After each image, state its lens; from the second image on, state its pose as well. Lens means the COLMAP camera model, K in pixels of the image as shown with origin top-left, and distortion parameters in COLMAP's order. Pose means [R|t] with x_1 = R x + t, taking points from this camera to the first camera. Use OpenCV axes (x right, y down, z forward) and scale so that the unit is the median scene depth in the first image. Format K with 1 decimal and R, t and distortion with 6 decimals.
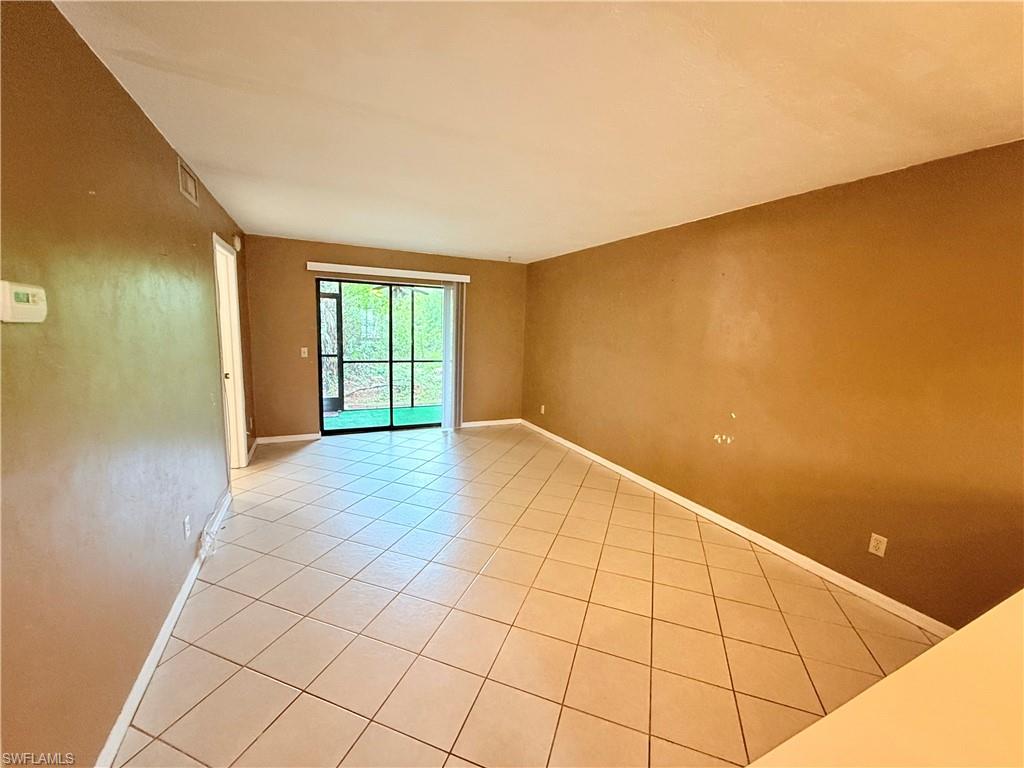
lens RADIAL K [[409.6, 0, 512.0], [0, 409.6, 384.0], [0, 0, 1]] dist [-0.003091, -0.000301]
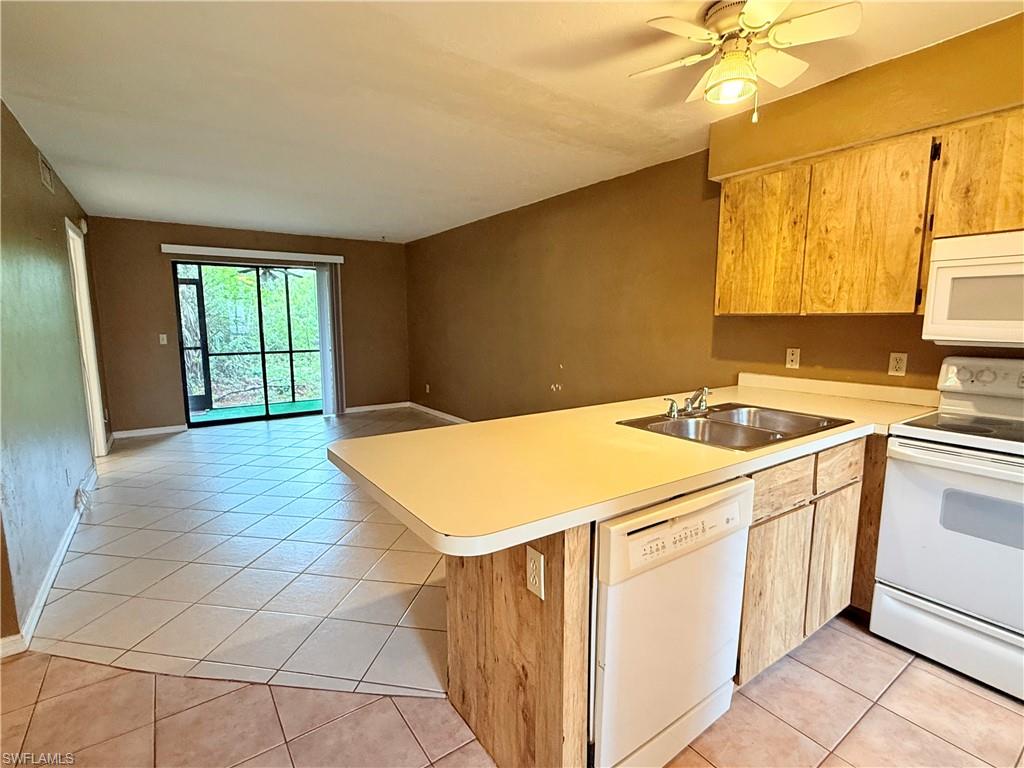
lens RADIAL K [[489.7, 0, 512.0], [0, 489.7, 384.0], [0, 0, 1]] dist [-0.001118, -0.000116]
pose [[0.985279, -0.058333, 0.160695, 0.085812], [0.059289, 0.998240, -0.001158, 0.063992], [-0.160344, 0.010669, 0.987003, -0.211543]]
